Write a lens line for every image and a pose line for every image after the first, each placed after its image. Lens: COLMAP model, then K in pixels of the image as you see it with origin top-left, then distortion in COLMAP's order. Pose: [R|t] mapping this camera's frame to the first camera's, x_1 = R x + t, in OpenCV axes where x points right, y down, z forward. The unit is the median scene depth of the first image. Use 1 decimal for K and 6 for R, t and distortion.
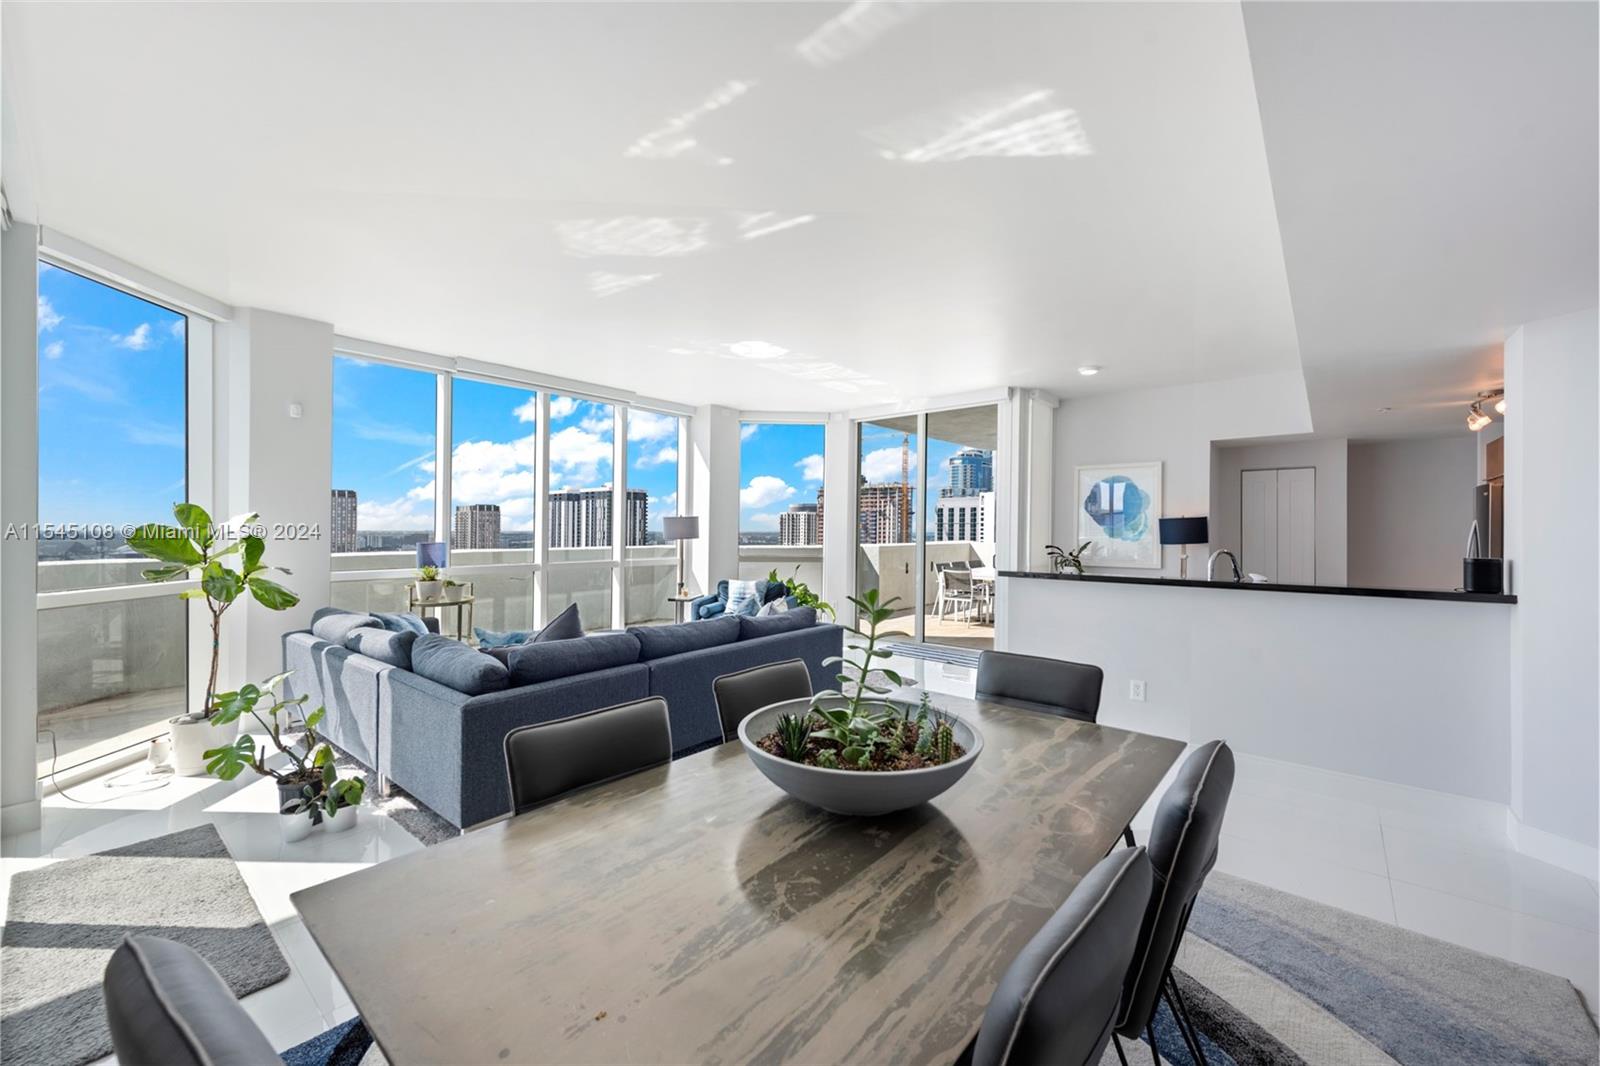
lens RADIAL K [[624.3, 0, 800.0], [0, 624.3, 533.0], [0, 0, 1]] dist [0.000292, 0.000493]
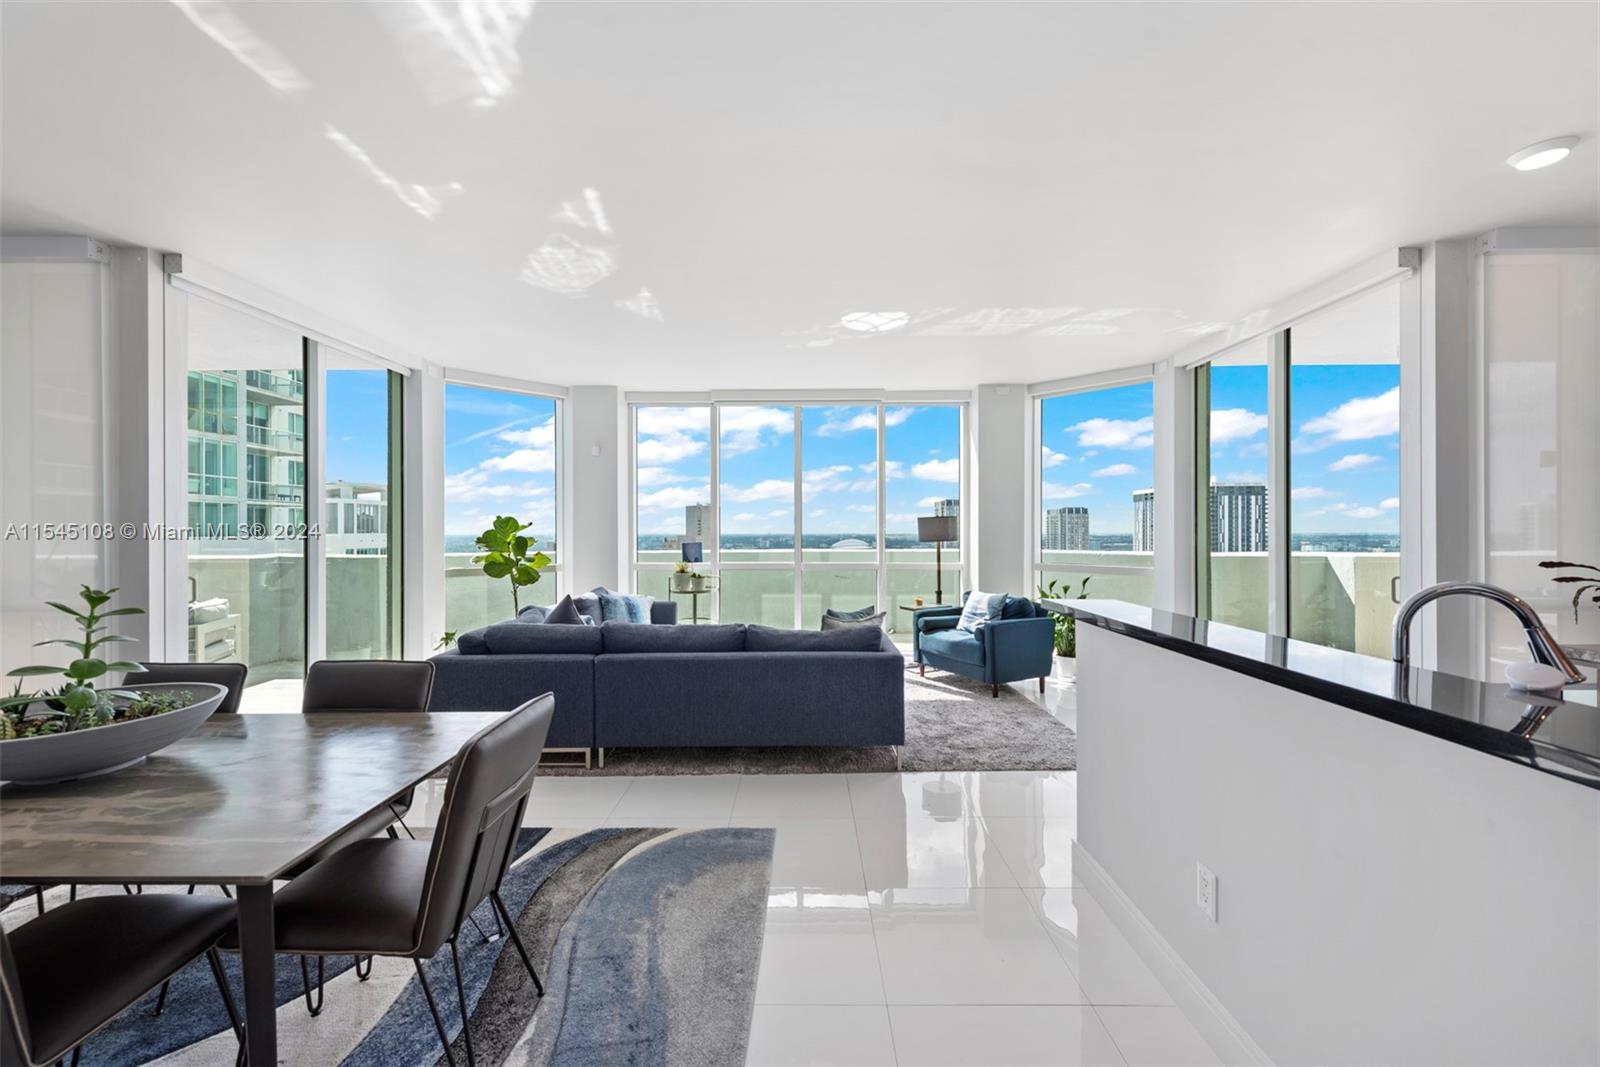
lens RADIAL K [[625.6, 0, 802.4], [0, 625.6, 538.5], [0, 0, 1]] dist [0.000425, -0.000146]
pose [[0.639388, 0.003331, -0.768877, 0.521065], [0.000752, 0.999987, 0.004957, 0.000037], [0.768884, -0.003747, 0.639378, 0.370962]]
